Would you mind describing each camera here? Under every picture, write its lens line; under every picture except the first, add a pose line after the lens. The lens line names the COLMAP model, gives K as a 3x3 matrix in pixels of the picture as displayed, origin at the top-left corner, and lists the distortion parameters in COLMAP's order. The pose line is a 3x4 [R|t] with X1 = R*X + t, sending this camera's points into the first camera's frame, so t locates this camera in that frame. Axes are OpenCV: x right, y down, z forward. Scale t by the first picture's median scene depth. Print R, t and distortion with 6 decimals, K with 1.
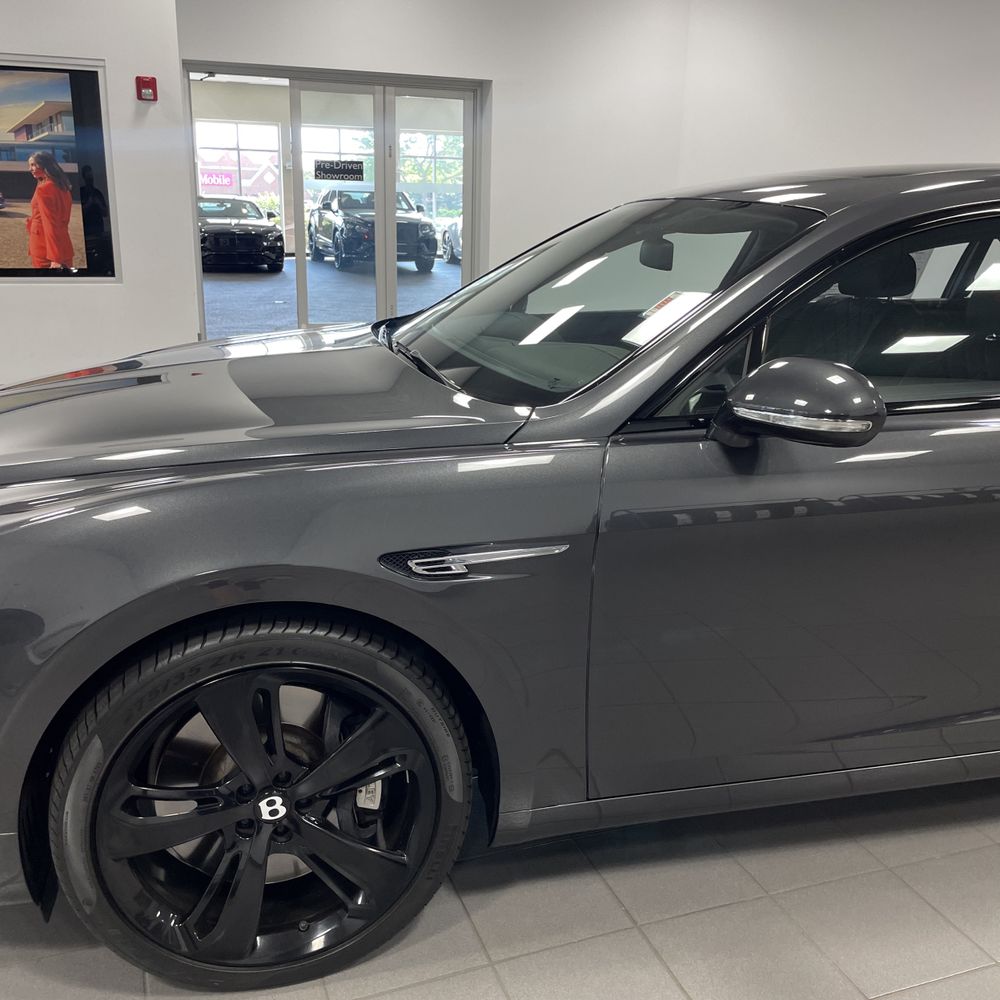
lens RADIAL K [[1005.5, 0, 500.0], [0, 1005.5, 500.0], [0, 0, 1]] dist [0.077489, -0.101176]
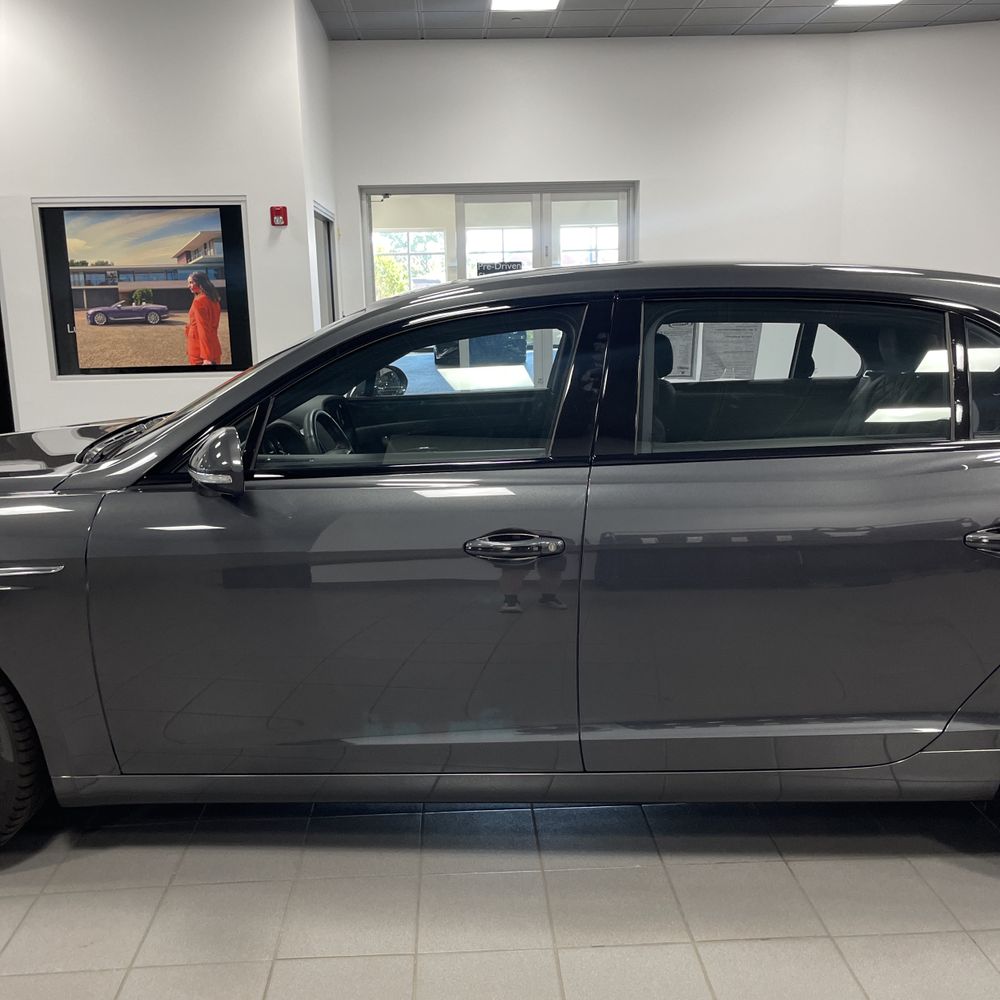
lens RADIAL K [[1005.5, 0, 500.0], [0, 1005.5, 500.0], [0, 0, 1]] dist [0.077489, -0.101176]
pose [[0.952120, 0.020123, -0.305060, 0.273927], [-0.045327, 0.996095, -0.075762, 0.008891], [0.302345, 0.085962, 0.949315, -0.027744]]
